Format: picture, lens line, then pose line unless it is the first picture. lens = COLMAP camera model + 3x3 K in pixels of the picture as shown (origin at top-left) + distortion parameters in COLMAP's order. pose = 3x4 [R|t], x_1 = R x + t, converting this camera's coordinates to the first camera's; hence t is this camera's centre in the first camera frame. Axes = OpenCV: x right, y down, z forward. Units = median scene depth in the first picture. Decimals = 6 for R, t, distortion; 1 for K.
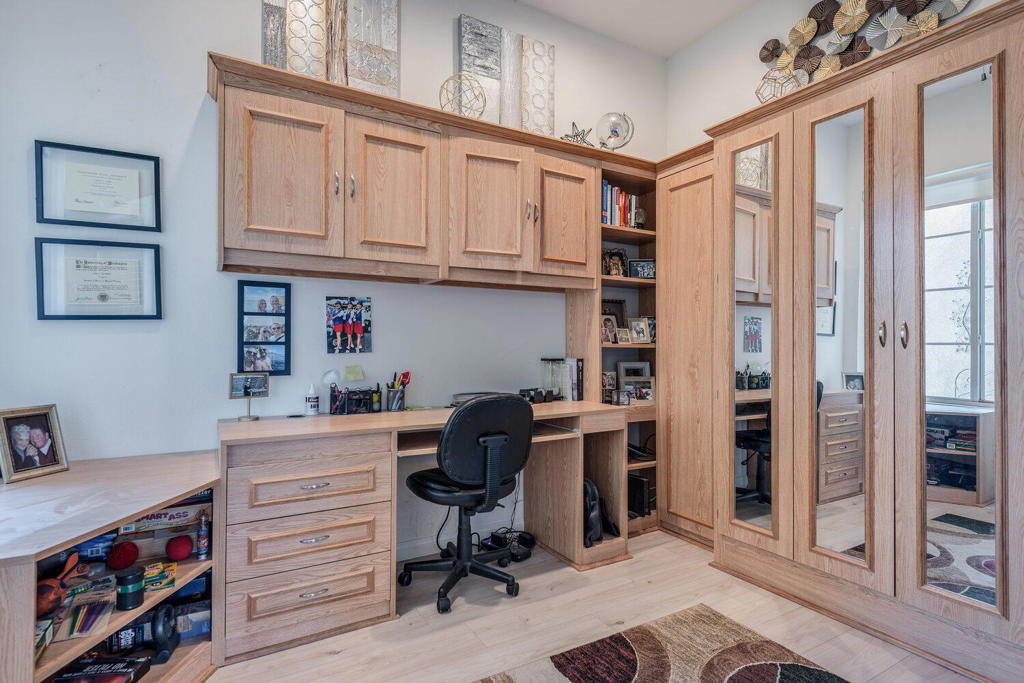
lens RADIAL K [[521.5, 0, 509.1], [0, 521.5, 342.3], [0, 0, 1]] dist [0.012850, -0.000519]
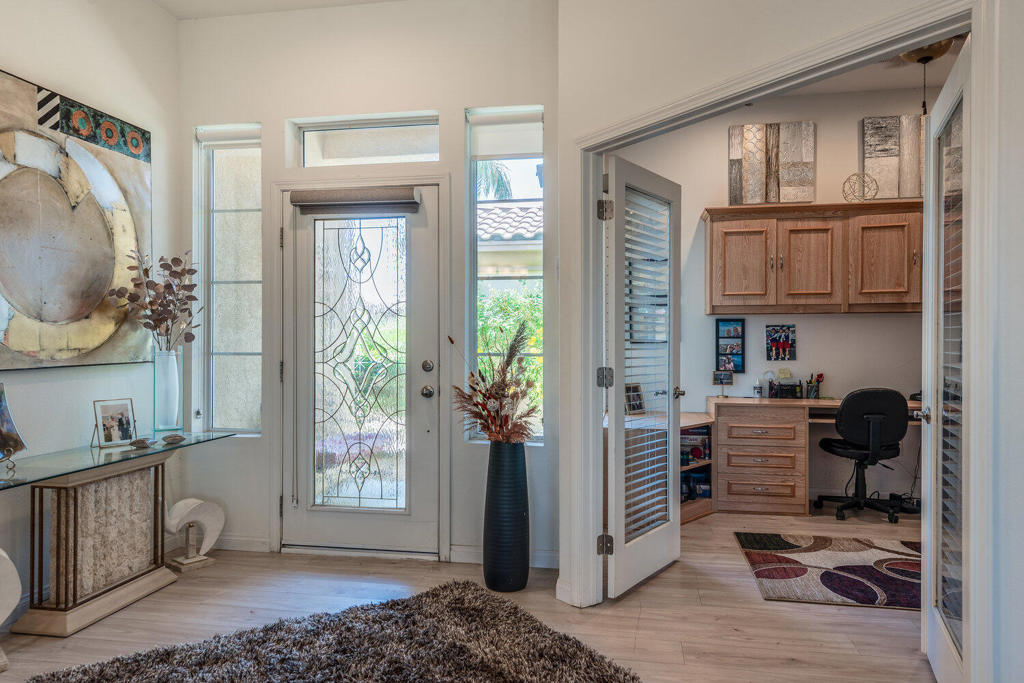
lens RADIAL K [[665.3, 0, 508.0], [0, 665.3, 343.5], [0, 0, 1]] dist [0.018762, -0.013754]
pose [[0.760963, -0.003100, -0.648788, 0.410634], [0.006082, 0.999979, 0.002356, -0.044375], [0.648767, -0.005739, 0.760965, -1.172701]]
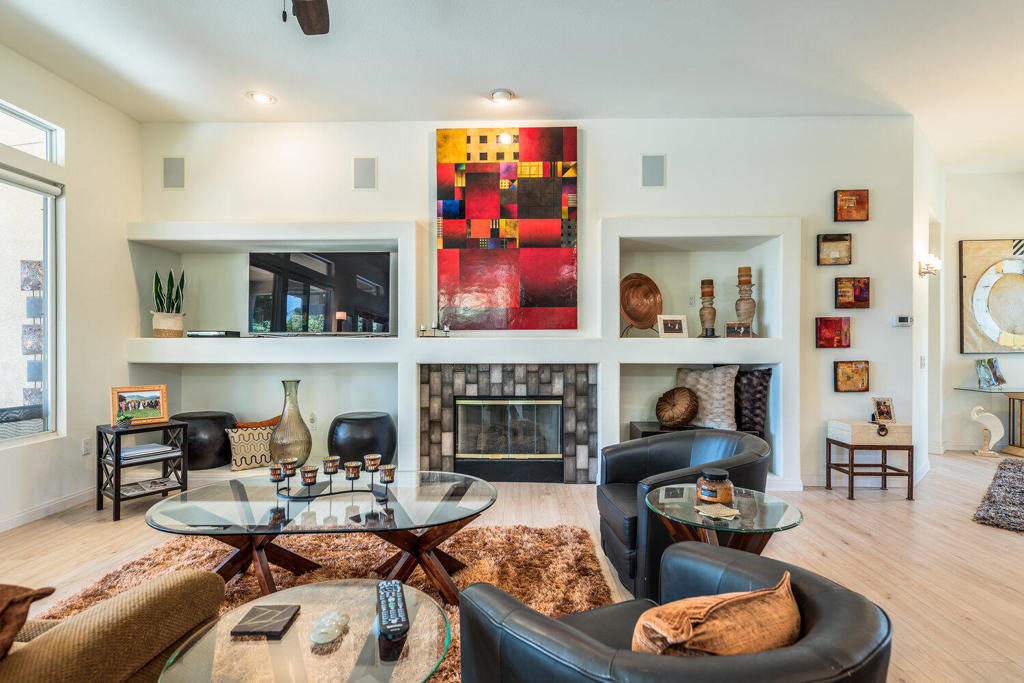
lens RADIAL K [[503.4, 0, 511.3], [0, 503.4, 342.5], [0, 0, 1]] dist [0.005547, 0.001038]
pose [[-0.506457, -0.002060, -0.862263, 2.168924], [-0.000082, 0.999997, -0.002341, -0.043553], [0.862265, -0.001115, -0.506456, -1.613880]]
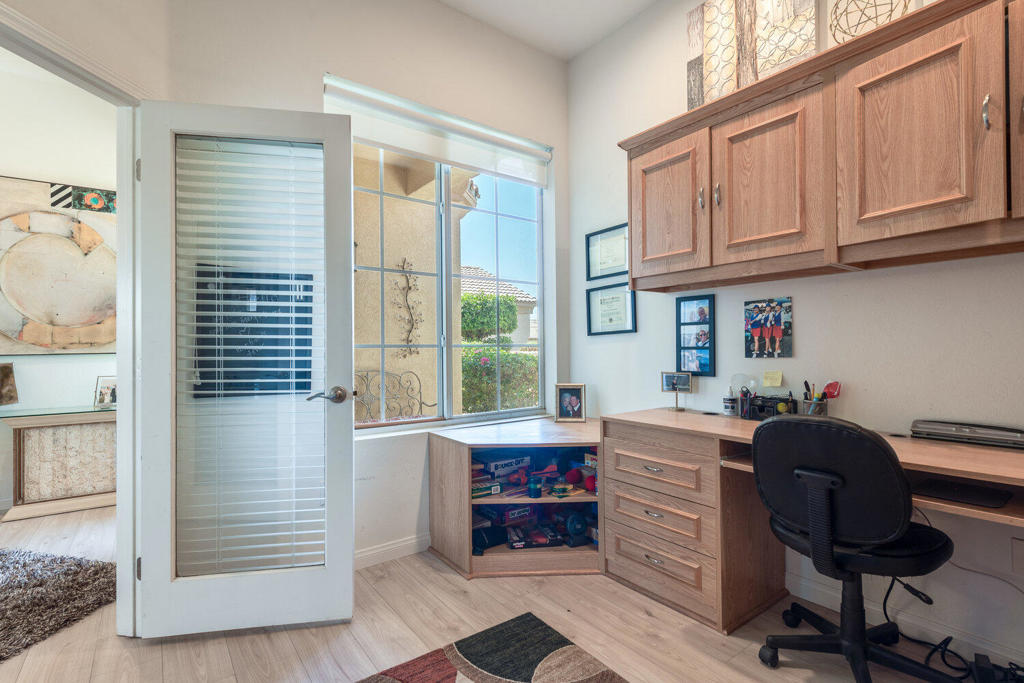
lens RADIAL K [[478.7, 0, 512.0], [0, 478.7, 344.6], [0, 0, 1]] dist [0.001469, -0.000341]
pose [[0.118189, -0.012789, -0.992909, 0.561364], [0.010436, 0.999878, -0.011637, 0.002162], [0.992936, -0.008987, 0.118308, 0.465609]]
